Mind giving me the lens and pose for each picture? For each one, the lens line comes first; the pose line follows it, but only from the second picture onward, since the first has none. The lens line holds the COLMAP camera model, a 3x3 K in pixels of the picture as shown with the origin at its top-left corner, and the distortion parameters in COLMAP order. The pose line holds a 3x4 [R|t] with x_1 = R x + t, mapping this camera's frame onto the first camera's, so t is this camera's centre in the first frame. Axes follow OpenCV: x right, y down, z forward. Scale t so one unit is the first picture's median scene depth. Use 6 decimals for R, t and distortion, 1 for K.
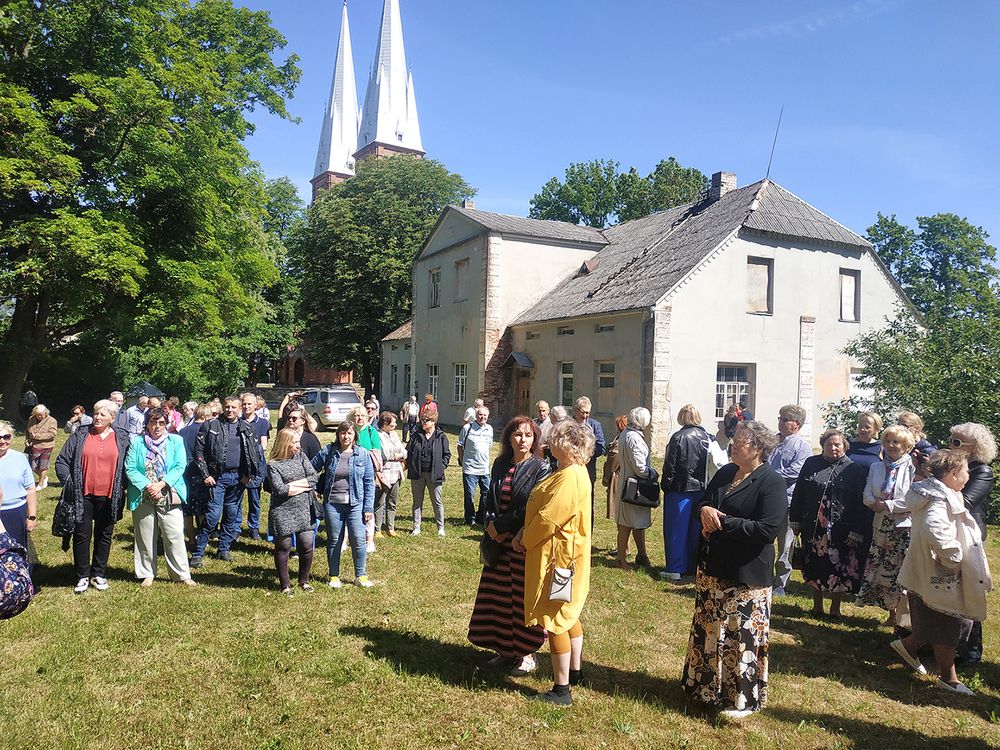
lens RADIAL K [[727.8, 0, 504.2], [0, 727.8, 375.7], [0, 0, 1]] dist [-0.006295, -0.008955]
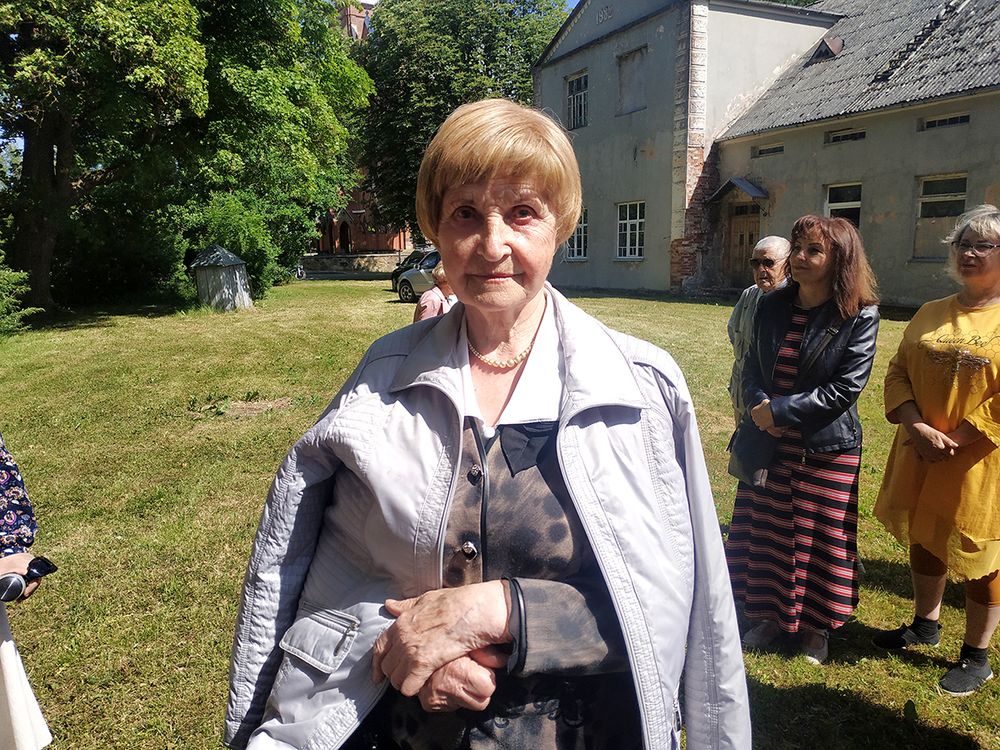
lens RADIAL K [[727.8, 0, 489.5], [0, 727.8, 375.2], [0, 0, 1]] dist [-0.006295, -0.008955]
pose [[0.998236, -0.046035, -0.037480, -0.195619], [0.052243, 0.981077, 0.186435, 0.010549], [0.028189, -0.188064, 0.981752, 0.266906]]
